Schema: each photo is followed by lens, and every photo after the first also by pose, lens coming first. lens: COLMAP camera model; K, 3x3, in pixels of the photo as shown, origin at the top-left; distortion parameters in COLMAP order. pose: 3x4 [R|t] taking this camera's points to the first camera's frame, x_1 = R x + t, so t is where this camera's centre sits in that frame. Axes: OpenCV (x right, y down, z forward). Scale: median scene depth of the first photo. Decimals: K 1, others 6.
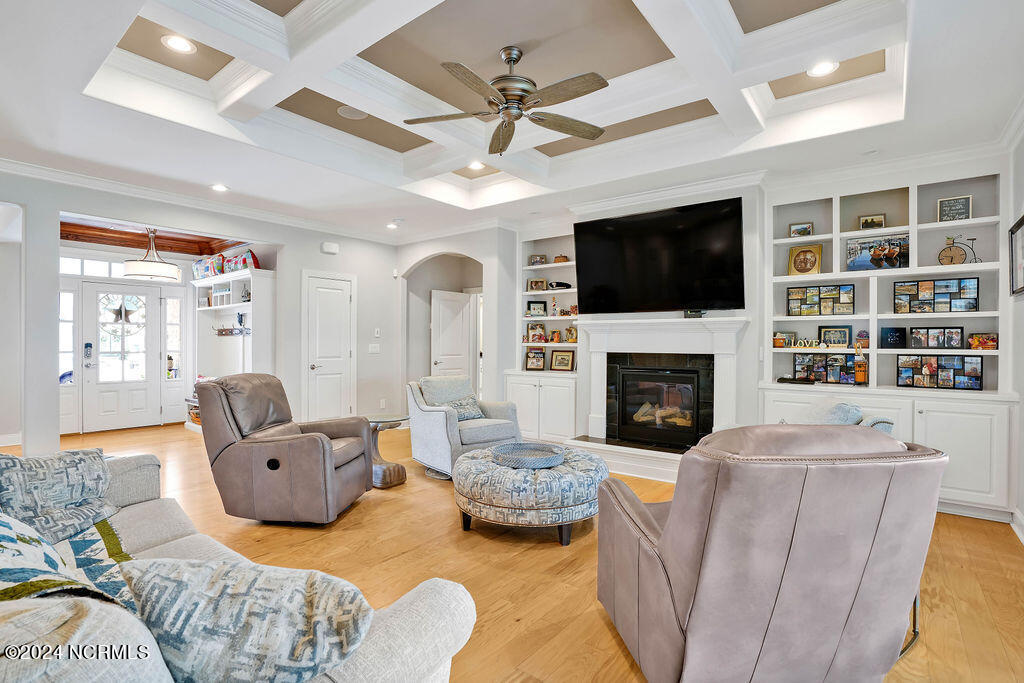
lens RADIAL K [[500.7, 0, 512.0], [0, 500.7, 341.5], [0, 0, 1]] dist [-0.065424, 0.032566]
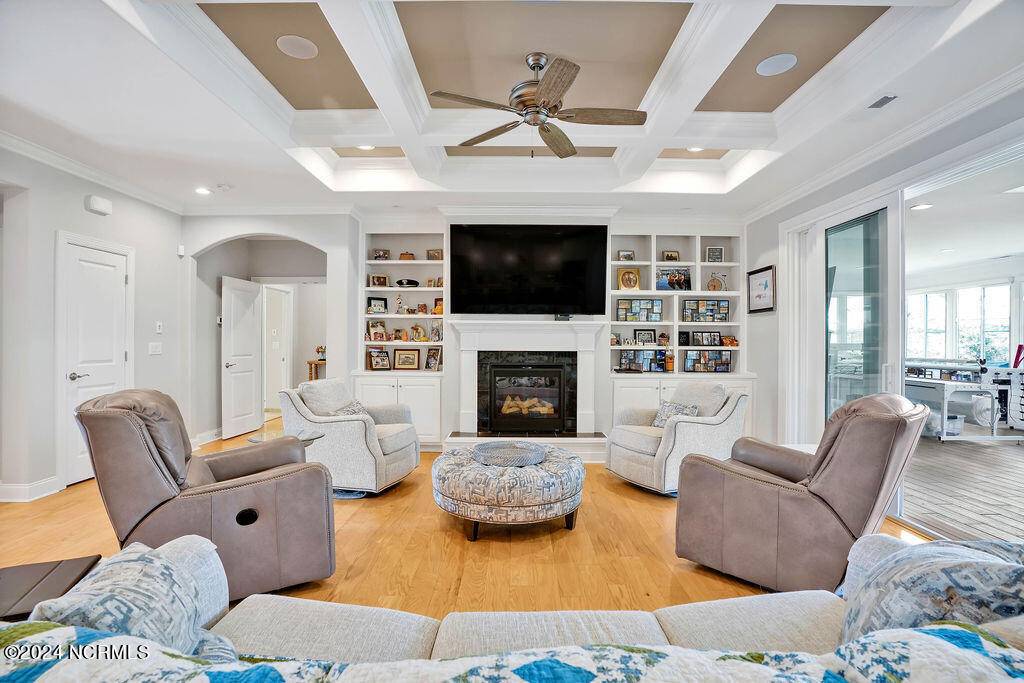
lens RADIAL K [[481.4, 0, 512.0], [0, 481.4, 341.5], [0, 0, 1]] dist [-0.051606, 0.000392]
pose [[0.789846, -0.000577, 0.613305, -0.435889], [-0.003793, 0.999976, 0.005825, -0.004633], [-0.613293, -0.006928, 0.789825, 0.173029]]
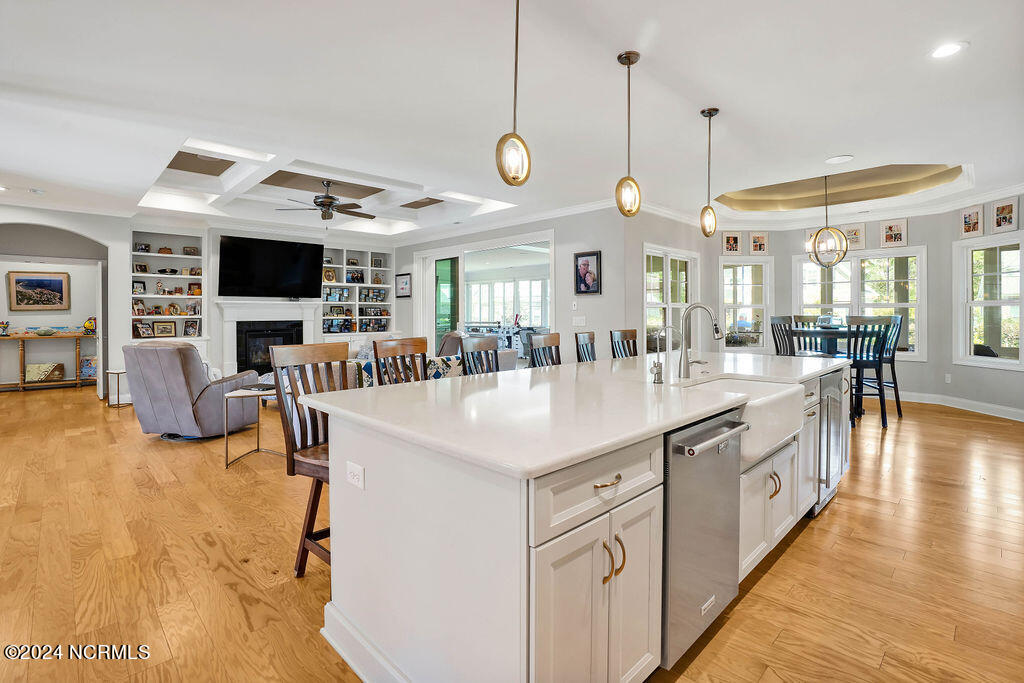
lens RADIAL K [[492.5, 0, 508.9], [0, 492.5, 318.1], [0, 0, 1]] dist [-0.040431, 0.000319]
pose [[0.136838, -0.014023, 0.990494, -1.385261], [0.002431, 0.999902, 0.013820, -0.007644], [-0.990590, 0.000516, 0.136858, -0.061747]]
